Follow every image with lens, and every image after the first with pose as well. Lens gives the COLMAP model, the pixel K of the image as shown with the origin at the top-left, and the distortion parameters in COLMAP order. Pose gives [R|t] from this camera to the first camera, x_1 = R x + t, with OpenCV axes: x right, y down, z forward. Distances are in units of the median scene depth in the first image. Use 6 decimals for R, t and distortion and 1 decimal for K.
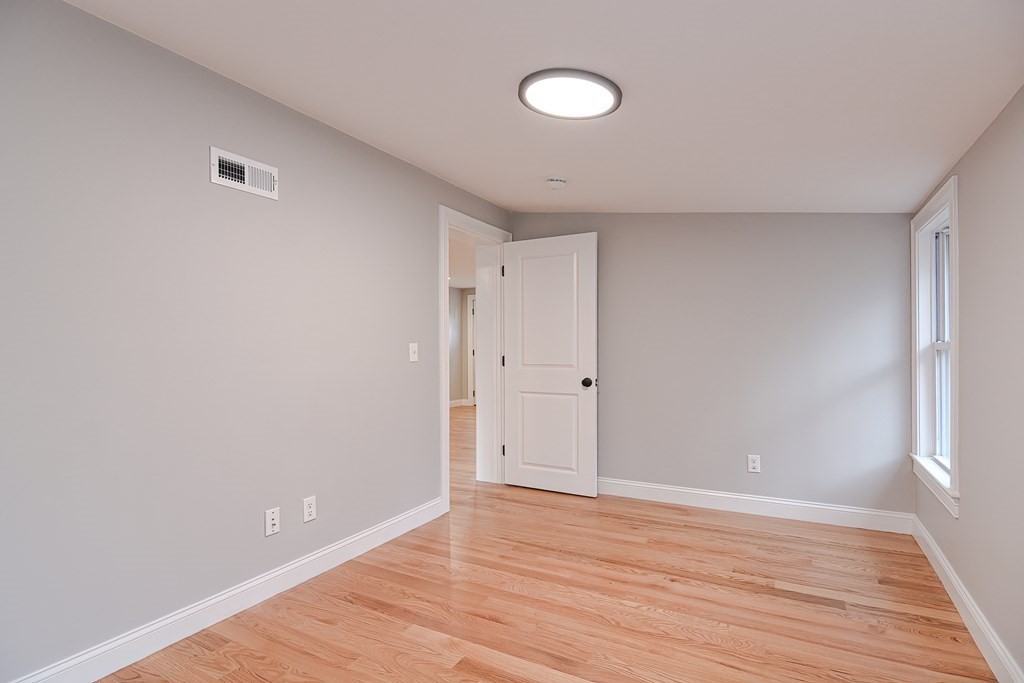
lens RADIAL K [[505.7, 0, 519.1], [0, 505.7, 349.5], [0, 0, 1]] dist [0.010956, -0.009117]
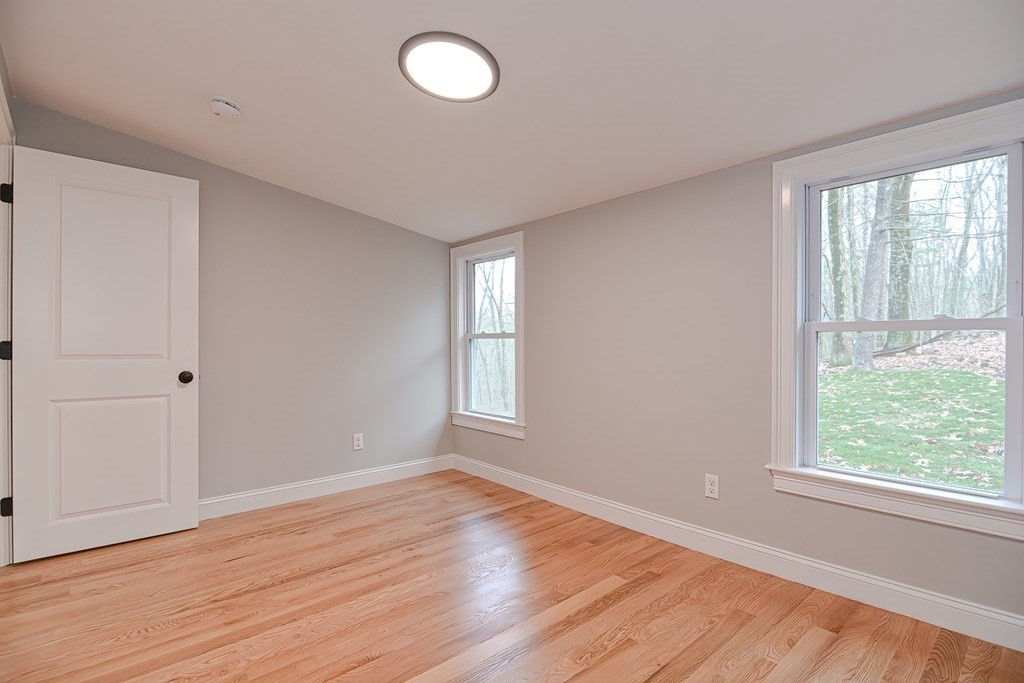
lens RADIAL K [[505.7, 0, 514.9], [0, 505.7, 346.2], [0, 0, 1]] dist [0.010956, -0.009117]
pose [[0.329130, 0.005278, 0.944270, -0.523154], [0.002499, 0.999976, -0.006461, 0.031610], [-0.944281, 0.004486, 0.329109, 0.370008]]
